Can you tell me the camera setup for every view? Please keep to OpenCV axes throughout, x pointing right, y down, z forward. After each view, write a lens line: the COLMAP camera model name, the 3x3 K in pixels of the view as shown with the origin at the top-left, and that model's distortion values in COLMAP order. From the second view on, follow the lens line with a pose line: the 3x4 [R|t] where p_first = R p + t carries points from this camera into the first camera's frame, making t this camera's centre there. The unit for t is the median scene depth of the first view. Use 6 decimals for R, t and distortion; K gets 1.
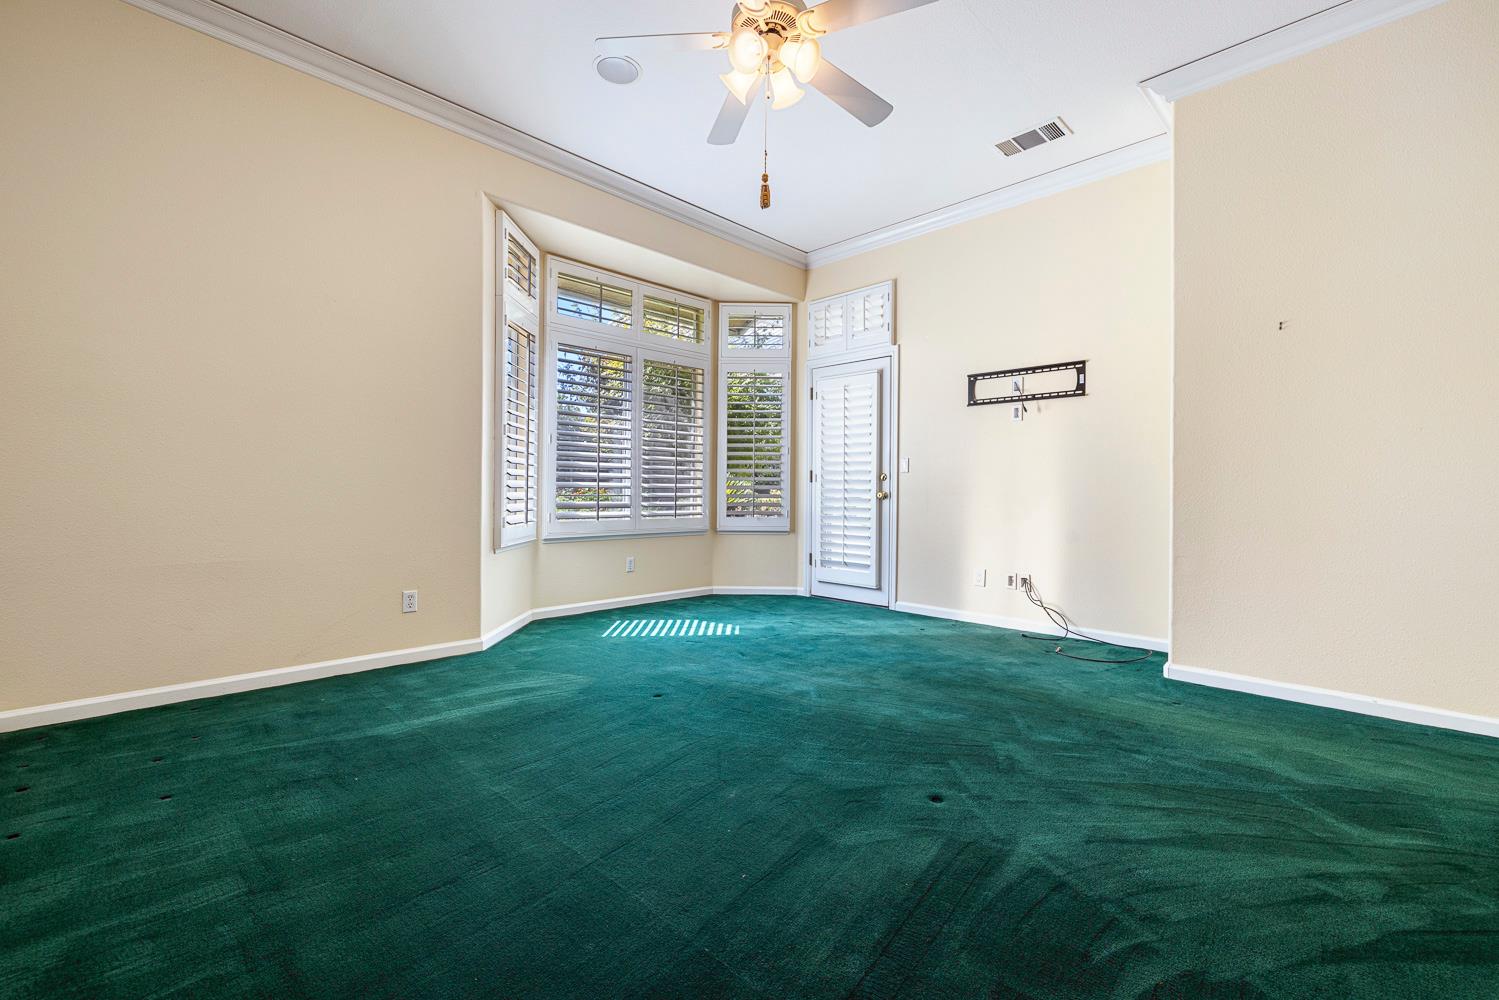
lens RADIAL K [[634.1, 0, 750.9], [0, 634.1, 492.3], [0, 0, 1]] dist [0.001375, -0.001033]
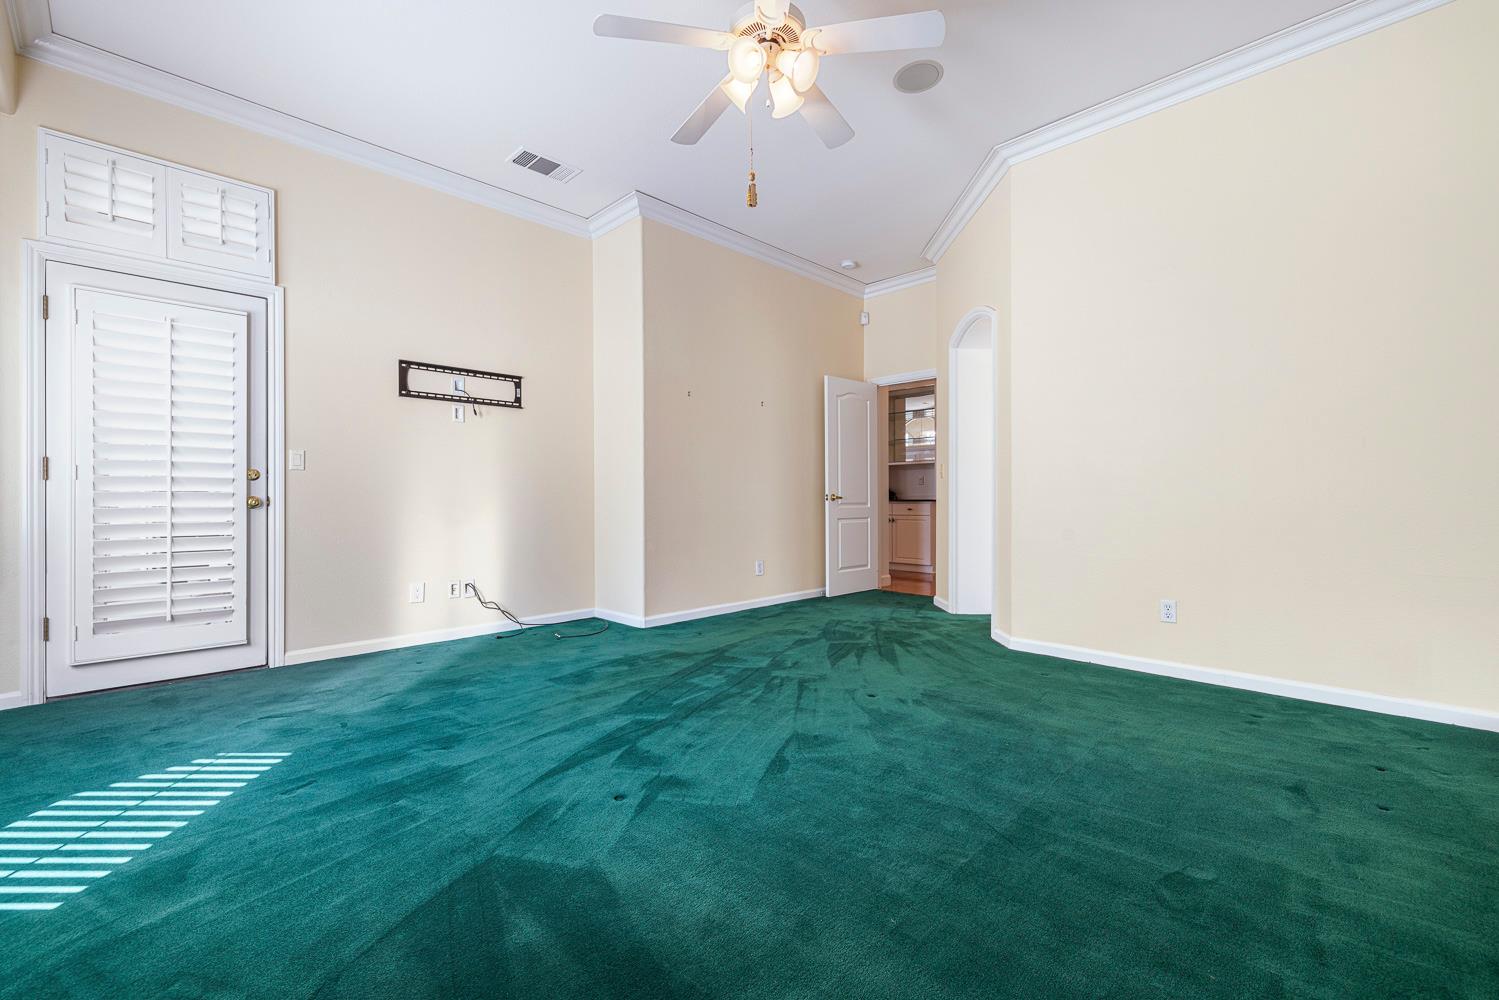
lens RADIAL K [[634.1, 0, 749.9], [0, 634.1, 494.3], [0, 0, 1]] dist [0.001375, -0.001033]
pose [[0.004146, -0.008502, 0.999955, -0.511879], [-0.001070, 0.999963, 0.008507, -0.010781], [-0.999991, -0.001105, 0.004136, 0.522162]]
